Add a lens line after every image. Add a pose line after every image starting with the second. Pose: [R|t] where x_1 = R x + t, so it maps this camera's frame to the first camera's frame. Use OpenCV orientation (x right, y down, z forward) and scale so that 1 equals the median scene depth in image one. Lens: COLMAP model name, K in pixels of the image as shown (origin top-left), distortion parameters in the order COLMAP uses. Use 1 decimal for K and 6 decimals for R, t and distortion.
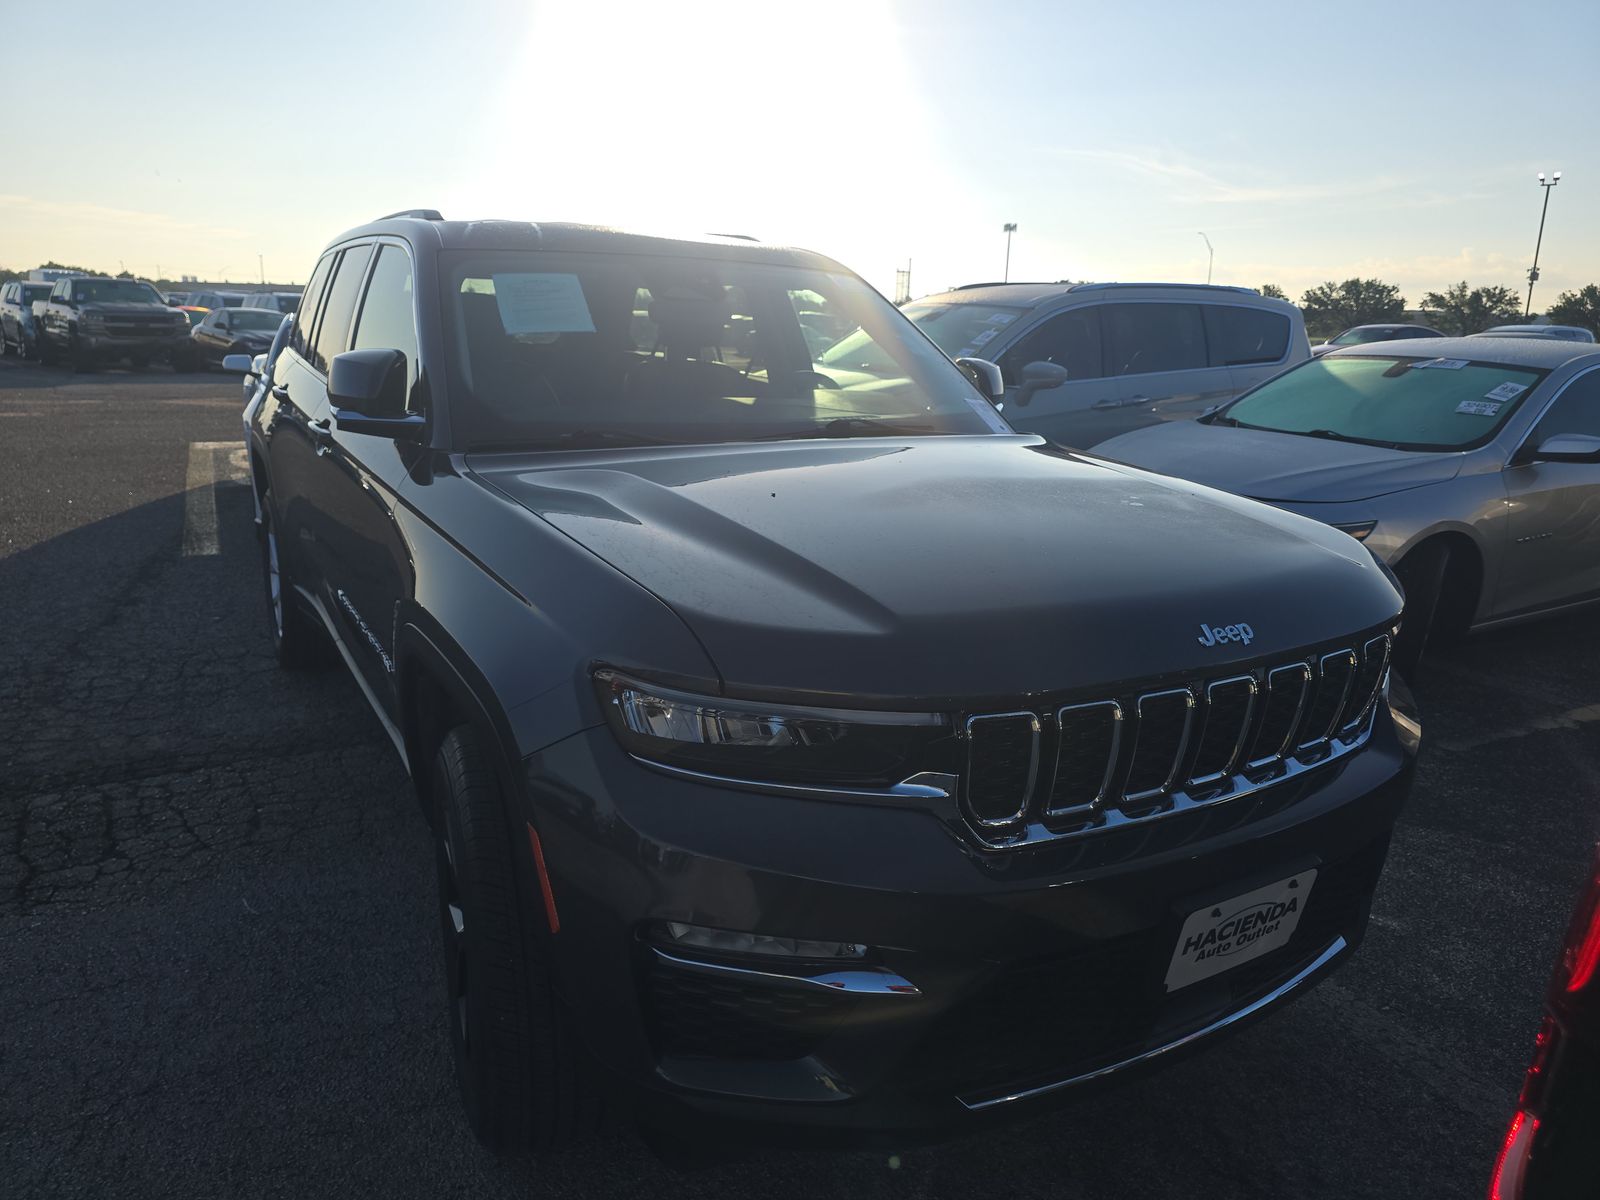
lens RADIAL K [[1059.2, 0, 802.1], [0, 1059.2, 606.3], [0, 0, 1]] dist [0.026584, -0.027898]
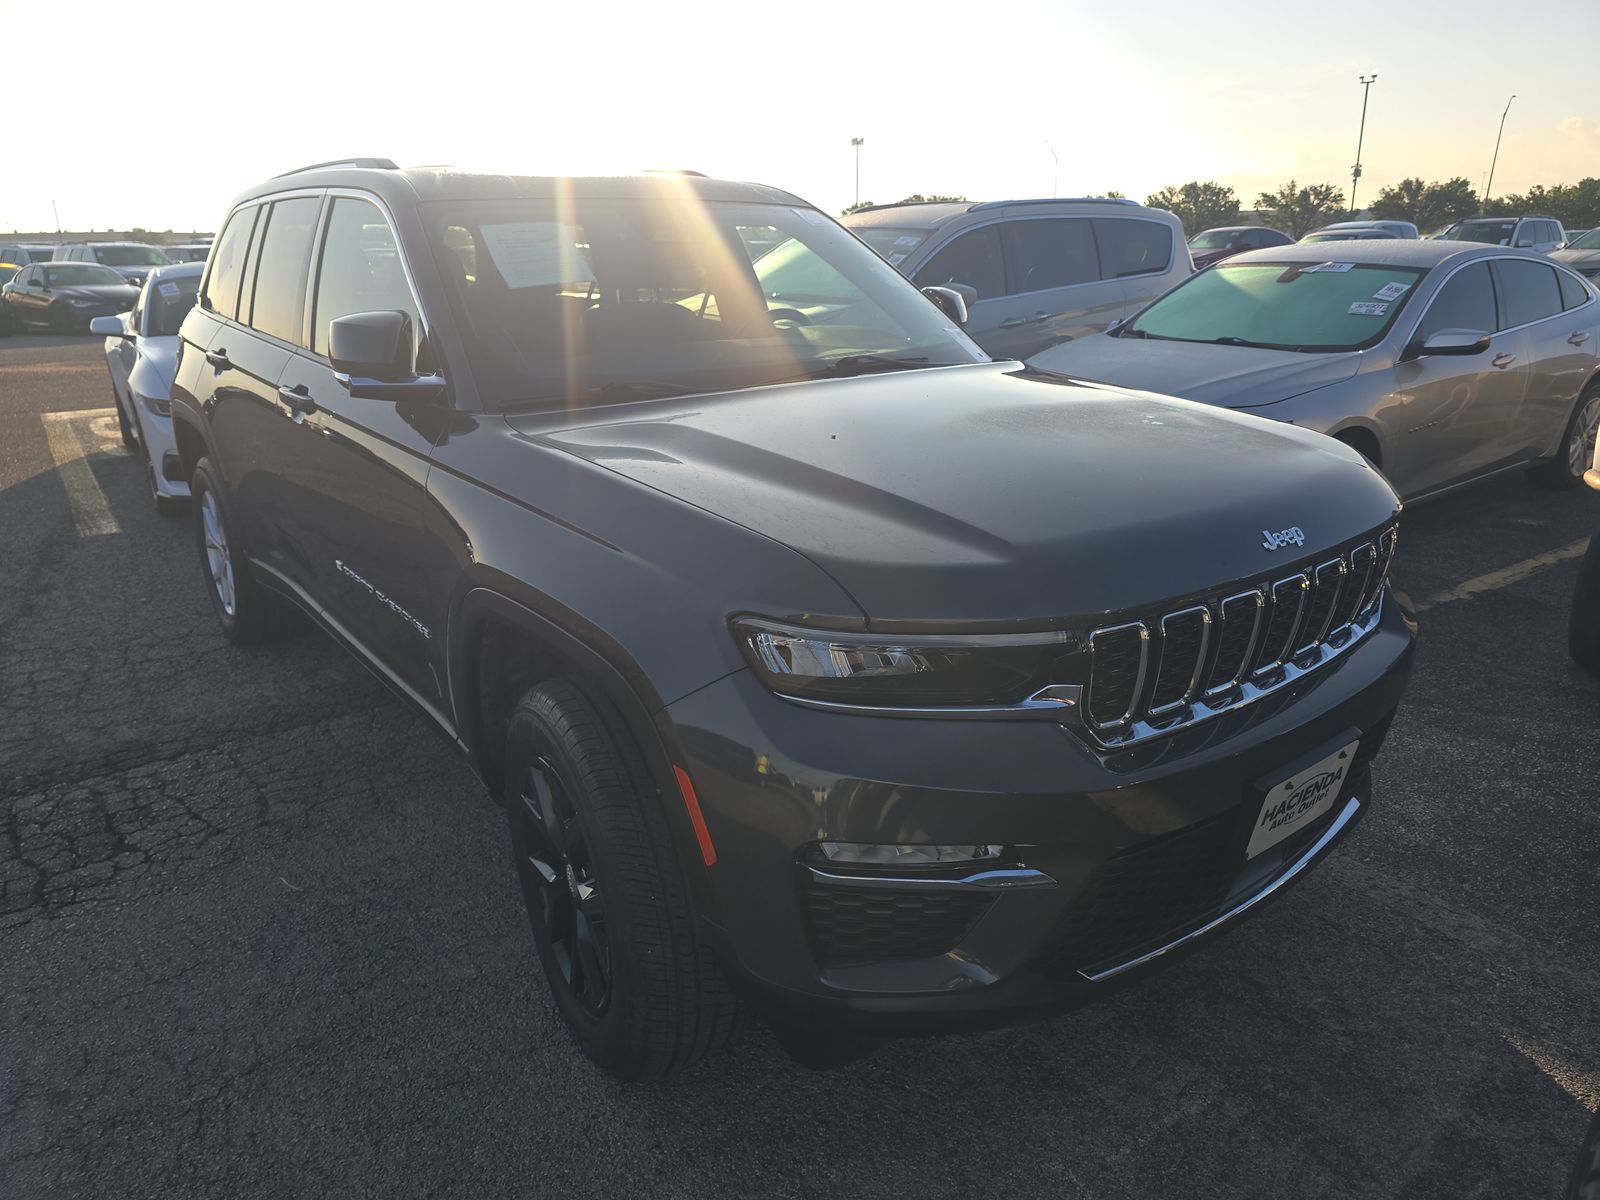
lens RADIAL K [[1059.2, 0, 802.1], [0, 1059.2, 606.3], [0, 0, 1]] dist [0.026584, -0.027898]
pose [[0.990580, -0.081821, 0.109805, -0.120652], [0.074425, 0.994777, 0.069854, -0.009517], [-0.114947, -0.061024, 0.991495, -0.023798]]
